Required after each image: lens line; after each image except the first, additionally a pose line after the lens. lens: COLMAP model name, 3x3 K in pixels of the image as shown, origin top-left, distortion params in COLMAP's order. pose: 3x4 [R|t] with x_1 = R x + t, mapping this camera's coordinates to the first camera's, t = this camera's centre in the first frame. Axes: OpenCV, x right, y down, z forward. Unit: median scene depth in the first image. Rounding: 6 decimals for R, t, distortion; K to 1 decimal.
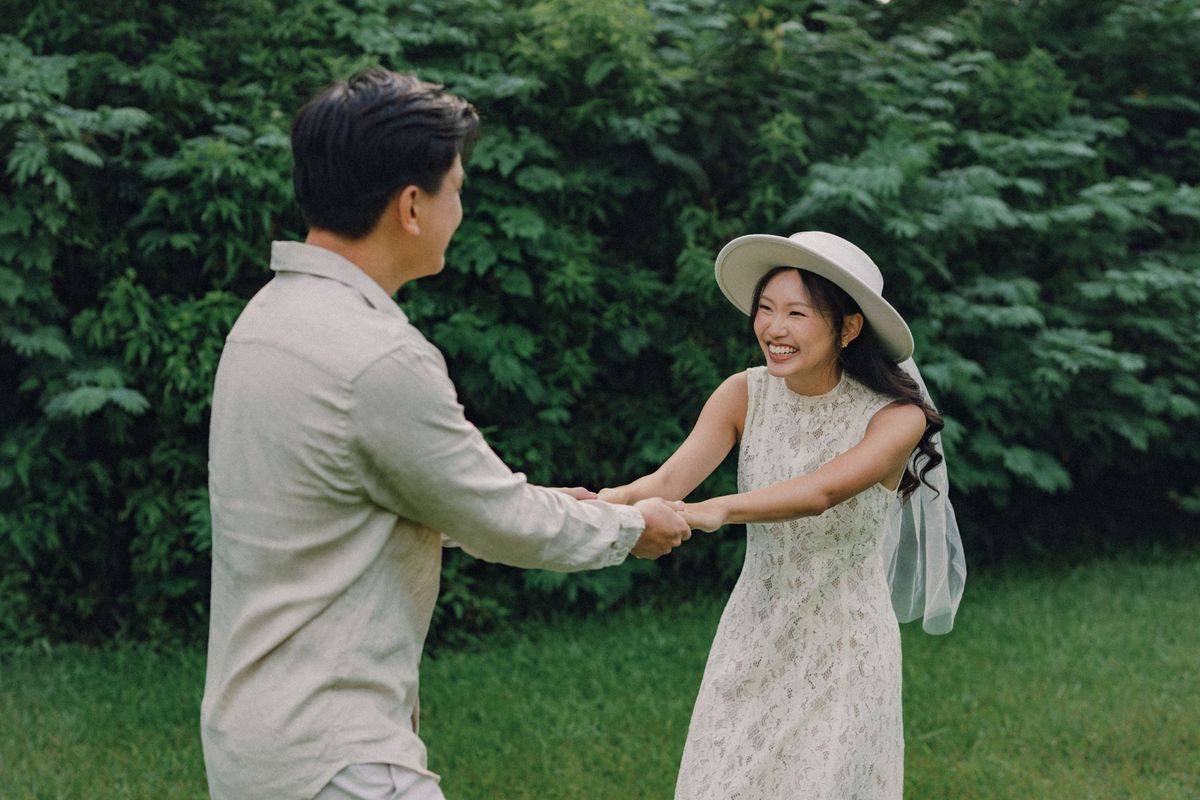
lens RADIAL K [[1660.6, 0, 575.3], [0, 1660.6, 396.3], [0, 0, 1]] dist [-0.030853, 0.106302]
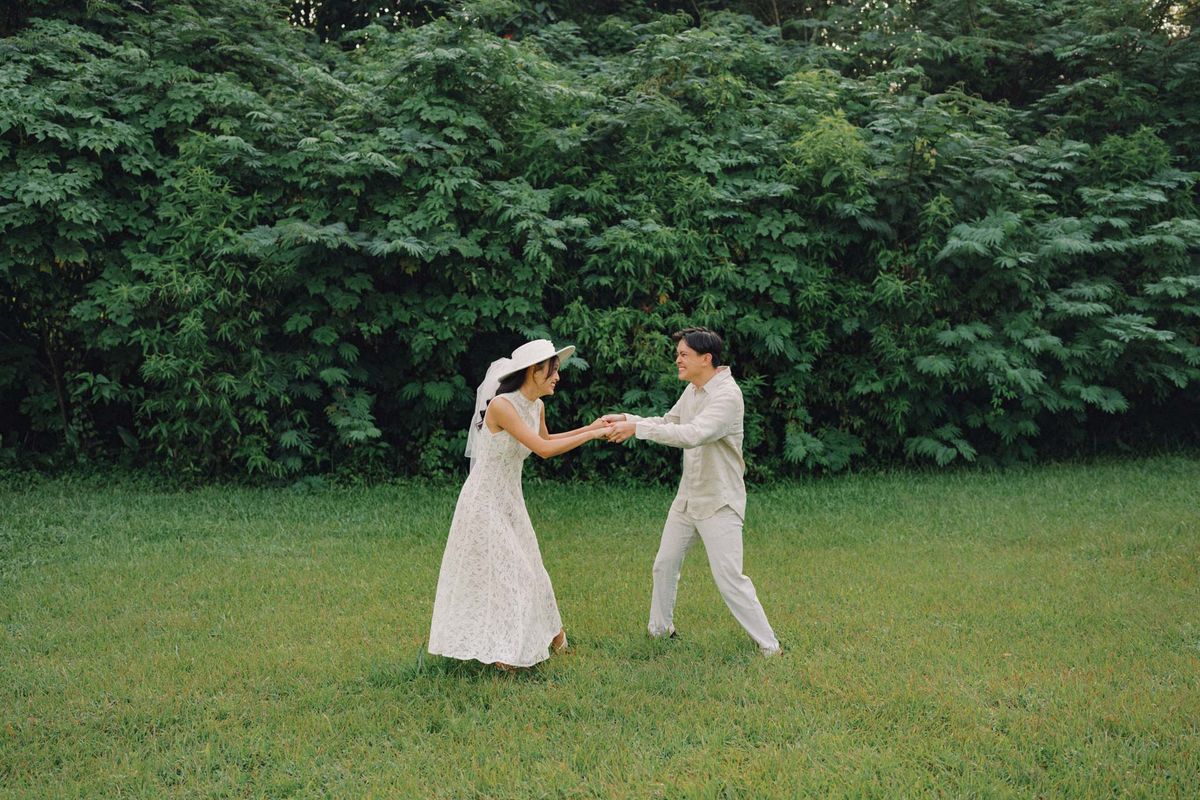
lens RADIAL K [[1660.6, 0, 575.3], [0, 1660.6, 396.3], [0, 0, 1]] dist [-0.030853, 0.106302]
pose [[0.967242, 0.017503, -0.253251, 0.214246], [-0.000222, 0.997678, 0.068105, -0.083510], [0.253855, -0.065818, 0.965000, -0.856553]]
